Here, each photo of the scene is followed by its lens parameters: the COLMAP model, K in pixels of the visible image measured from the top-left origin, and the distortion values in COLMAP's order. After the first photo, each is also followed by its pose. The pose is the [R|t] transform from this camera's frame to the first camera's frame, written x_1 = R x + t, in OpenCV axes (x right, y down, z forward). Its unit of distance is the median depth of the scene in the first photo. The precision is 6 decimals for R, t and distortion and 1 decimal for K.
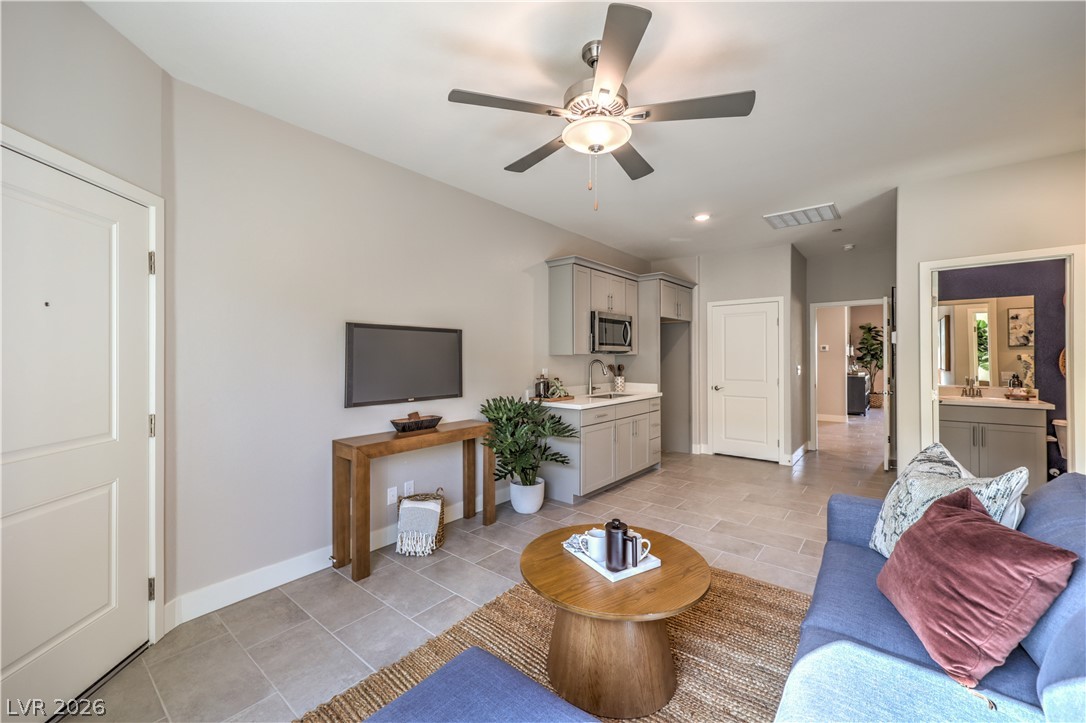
lens RADIAL K [[441.6, 0, 543.7], [0, 441.6, 353.5], [0, 0, 1]] dist [-0.000671, -0.000154]
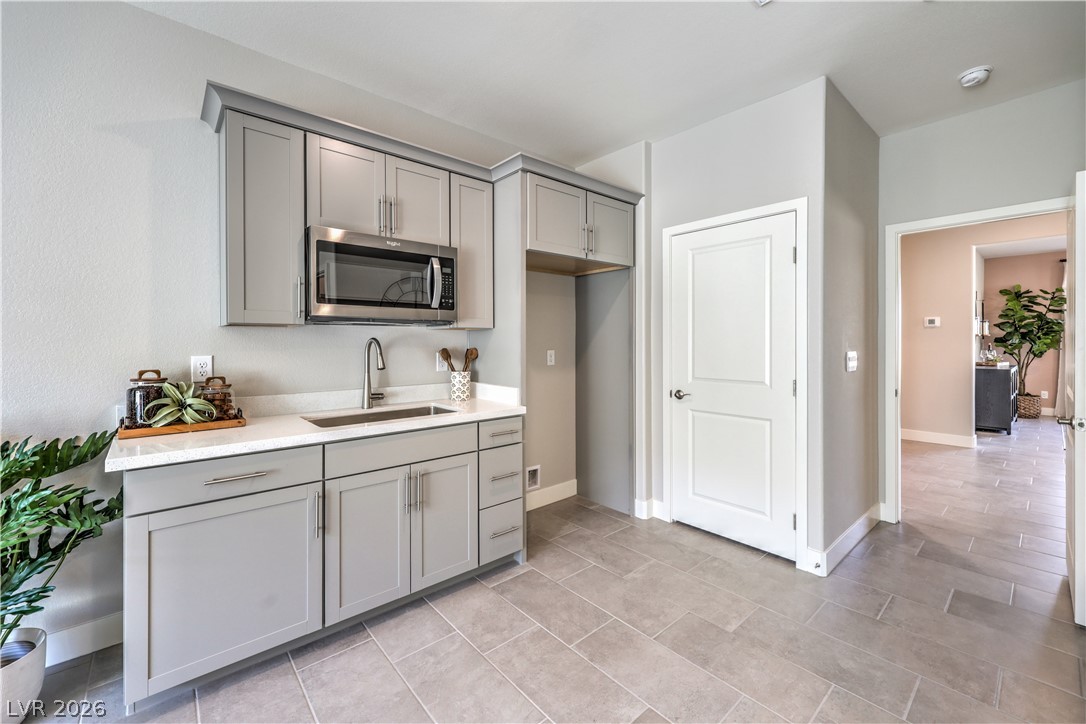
lens RADIAL K [[453.5, 0, 543.7], [0, 453.5, 341.2], [0, 0, 1]] dist [0.002328, 0.000744]
pose [[0.986524, -0.000397, -0.163619, 0.297513], [0.001750, 0.999965, 0.008126, 0.011056], [0.163610, -0.008303, 0.986490, 0.418400]]
